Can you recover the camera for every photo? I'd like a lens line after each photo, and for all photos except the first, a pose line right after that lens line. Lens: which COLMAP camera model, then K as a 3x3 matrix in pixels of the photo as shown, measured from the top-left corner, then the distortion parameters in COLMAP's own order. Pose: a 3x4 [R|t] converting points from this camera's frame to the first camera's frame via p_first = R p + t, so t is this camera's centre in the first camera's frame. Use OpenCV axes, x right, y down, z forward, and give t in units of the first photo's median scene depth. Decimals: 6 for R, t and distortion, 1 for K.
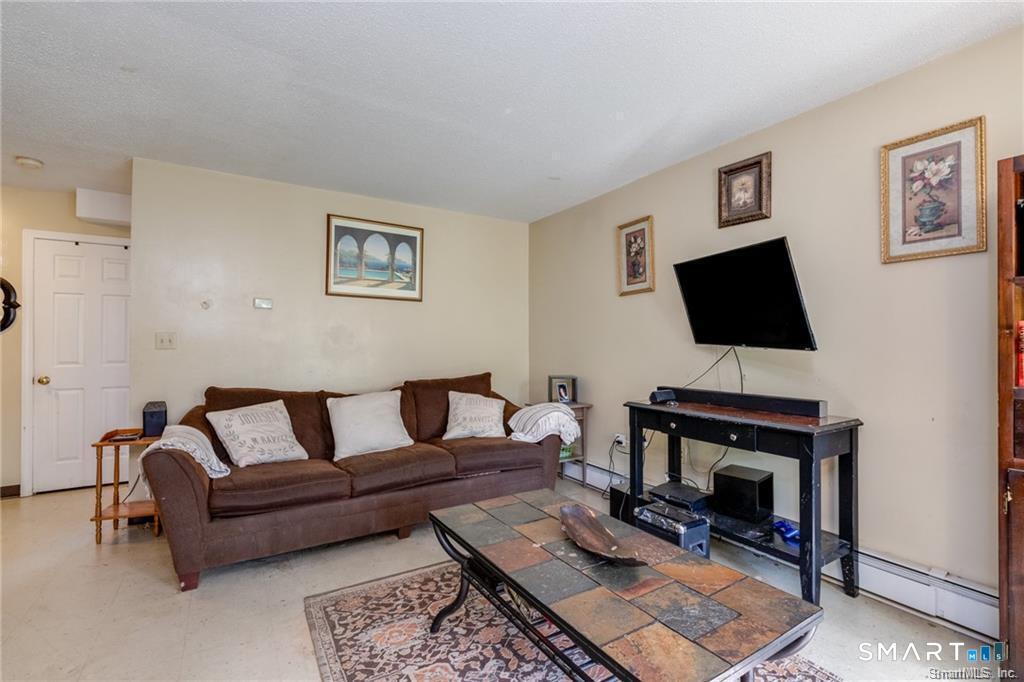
lens RADIAL K [[460.0, 0, 514.4], [0, 460.0, 341.2], [0, 0, 1]] dist [0.002708, -0.002181]
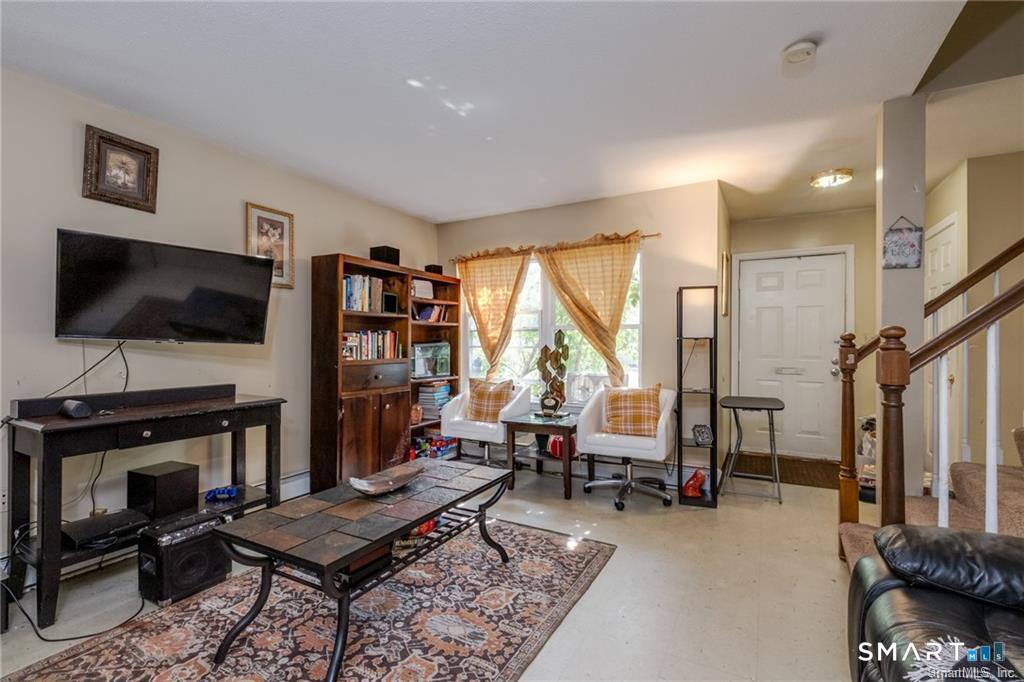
lens RADIAL K [[460.0, 0, 513.7], [0, 460.0, 343.7], [0, 0, 1]] dist [0.002708, -0.002181]
pose [[-0.478897, -0.000560, 0.877871, -0.585683], [-0.011705, 0.999915, -0.005748, 0.011001], [-0.877793, -0.013028, -0.478862, 0.654163]]
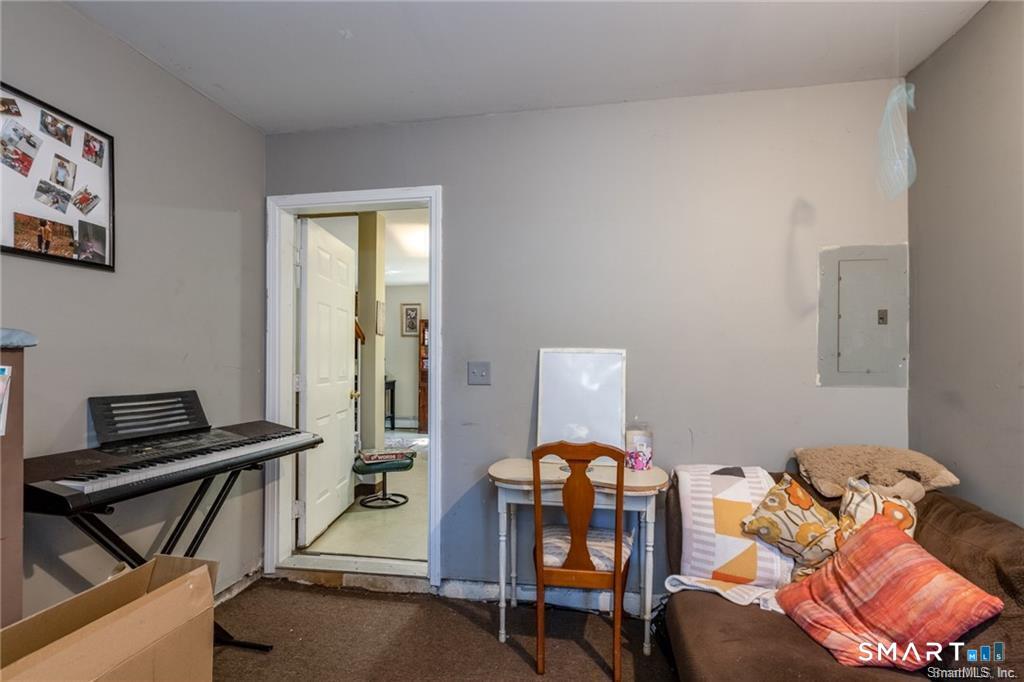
lens RADIAL K [[460.0, 0, 514.5], [0, 460.0, 348.7], [0, 0, 1]] dist [0.002708, -0.002181]
pose [[0.679416, 0.011998, 0.733656, -0.851113], [-0.006295, 0.999925, -0.010523, -0.027265], [-0.733727, 0.002532, 0.679440, -1.438145]]
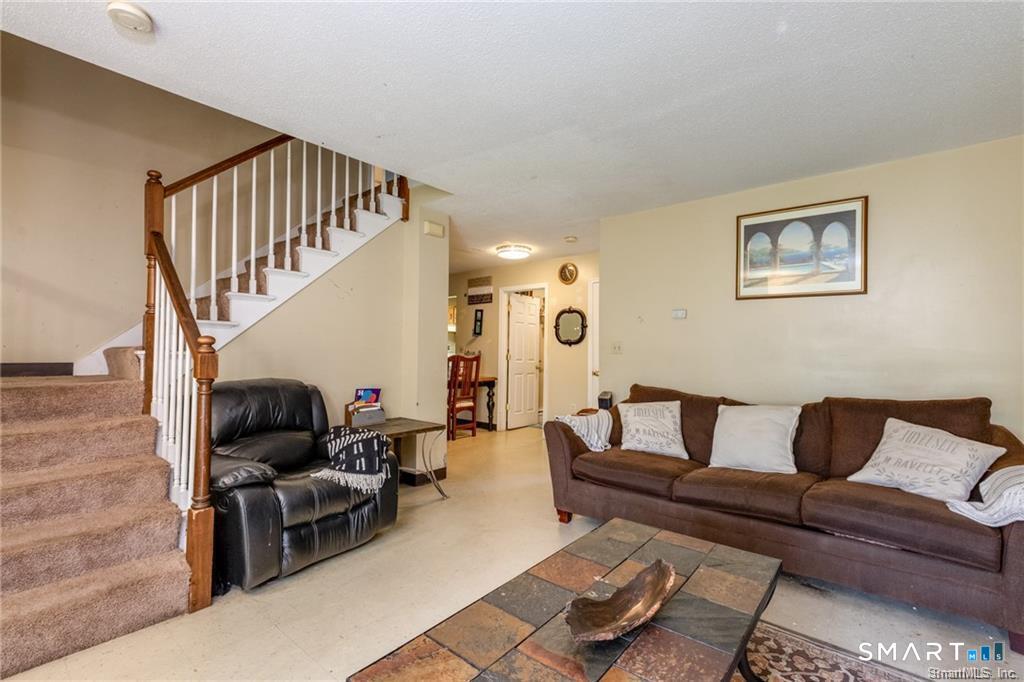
lens RADIAL K [[460.0, 0, 514.3], [0, 460.0, 341.3], [0, 0, 1]] dist [0.002708, -0.002181]
pose [[0.308498, -0.017048, -0.951072, 0.422738], [0.001525, 0.999847, -0.017428, 0.004156], [0.951224, 0.003926, 0.308477, 0.290755]]
